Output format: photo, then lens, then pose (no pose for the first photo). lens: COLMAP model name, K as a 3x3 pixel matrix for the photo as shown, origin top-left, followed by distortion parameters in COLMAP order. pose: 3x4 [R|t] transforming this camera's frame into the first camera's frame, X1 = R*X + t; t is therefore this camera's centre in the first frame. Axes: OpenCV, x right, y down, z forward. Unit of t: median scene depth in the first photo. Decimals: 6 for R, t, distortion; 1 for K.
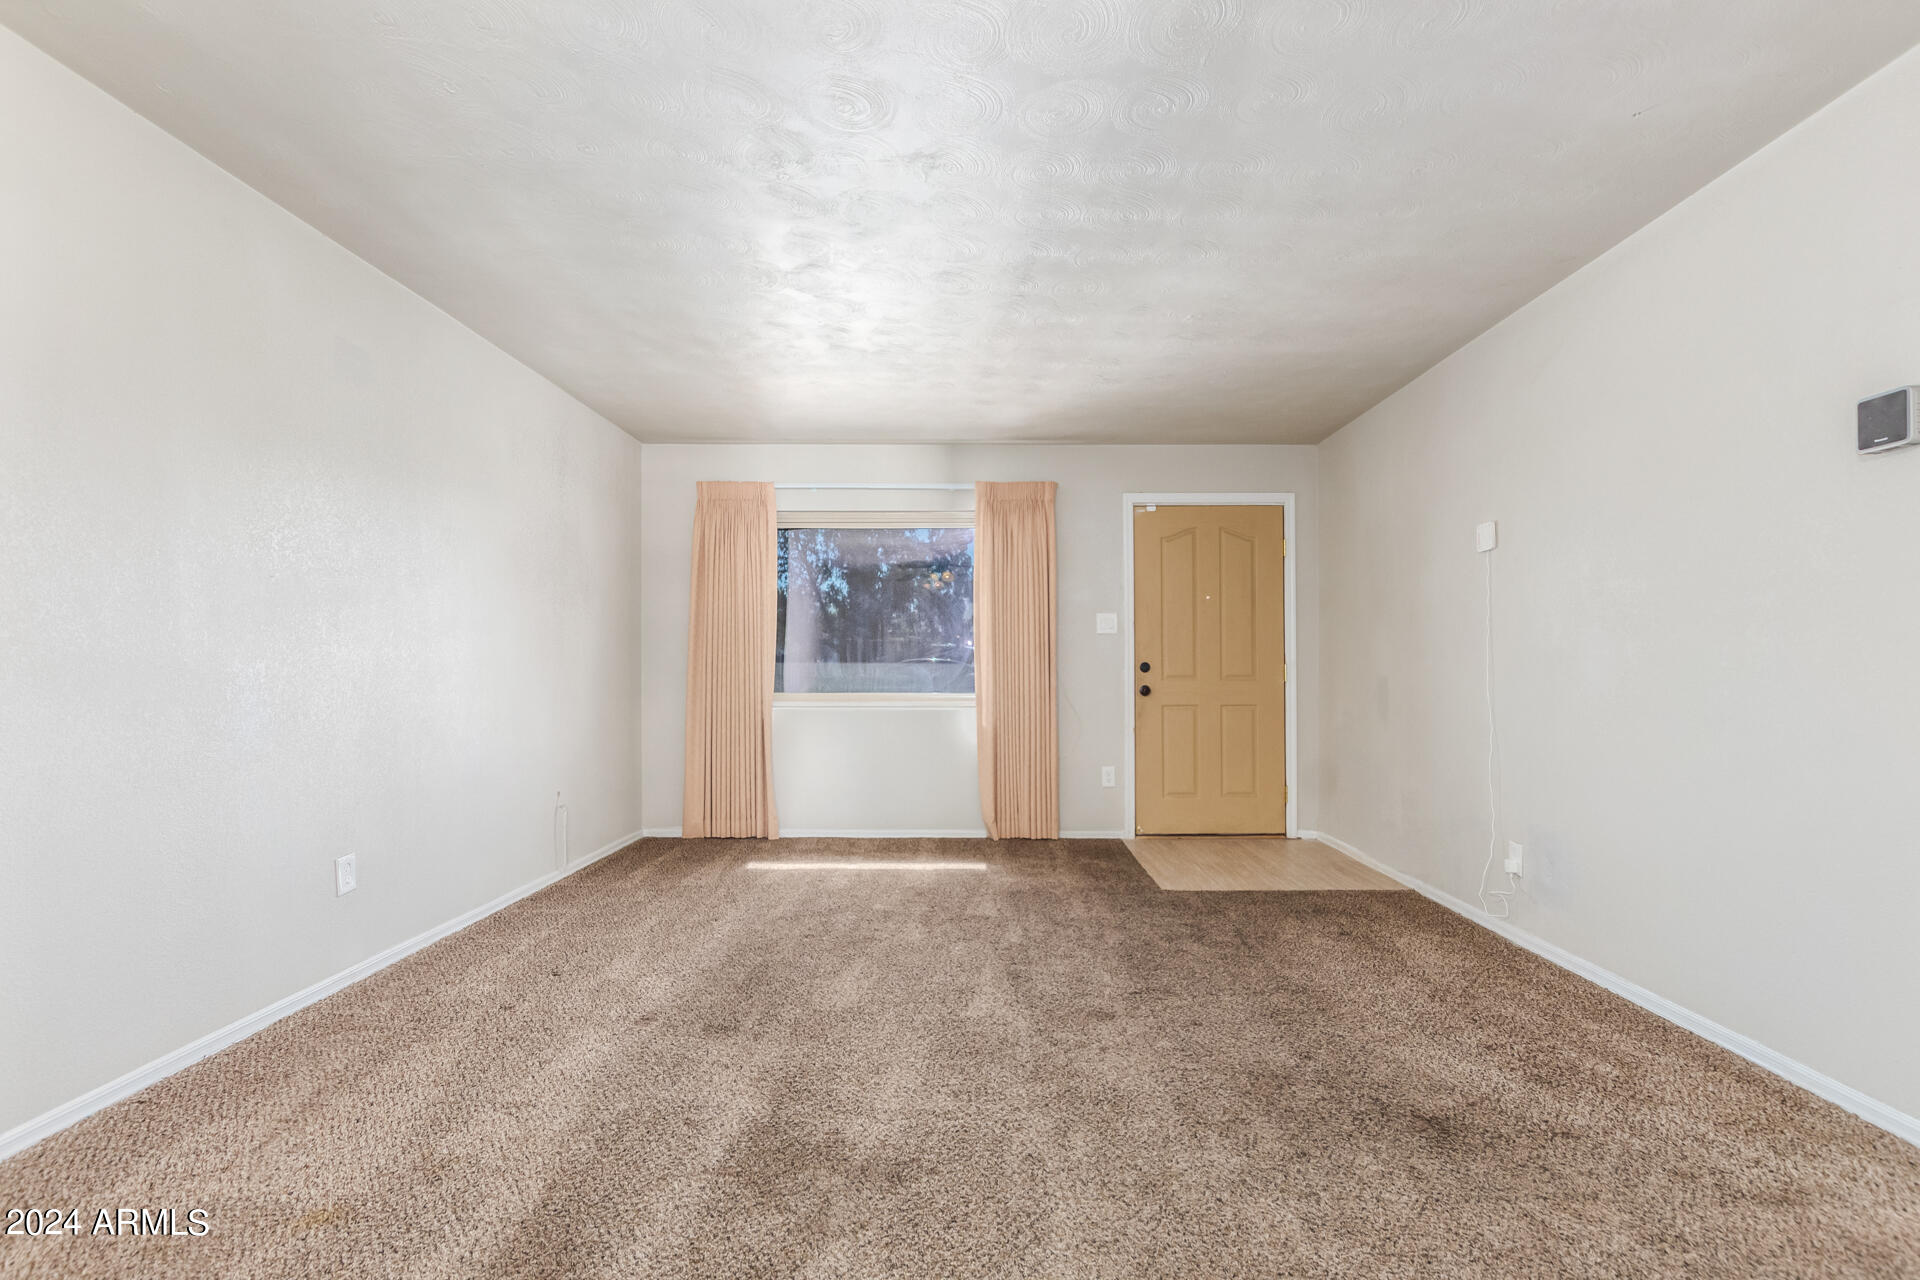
lens RADIAL K [[890.8, 0, 960.5], [0, 890.8, 655.4], [0, 0, 1]] dist [0.005886, -0.002372]
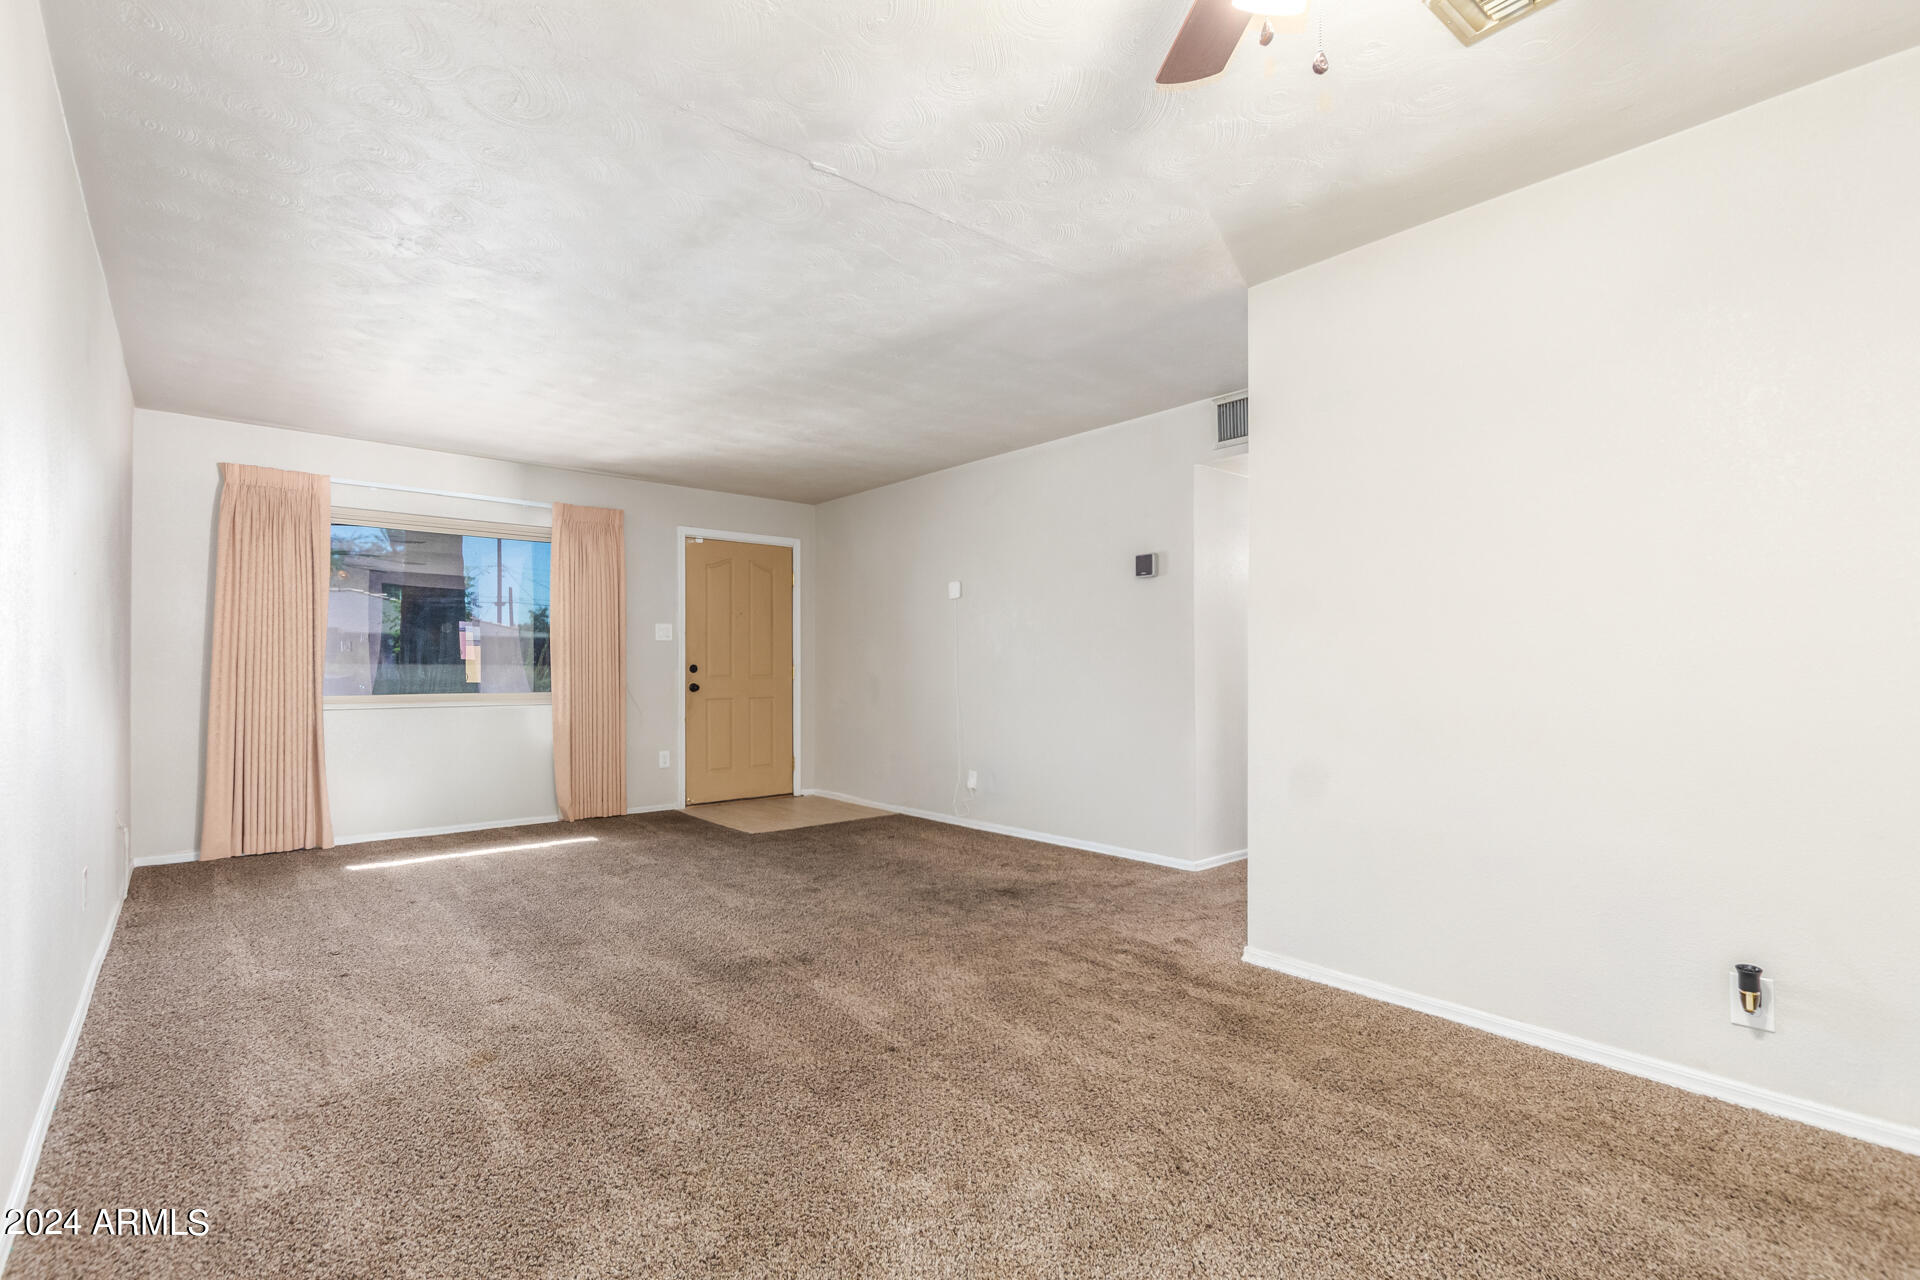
lens RADIAL K [[890.8, 0, 959.5], [0, 890.8, 644.5], [0, 0, 1]] dist [0.005886, -0.002372]
pose [[0.749884, 0.017572, 0.661335, -0.353407], [-0.007762, 0.999812, -0.017765, -0.001020], [-0.661523, 0.008189, 0.749880, -0.178773]]
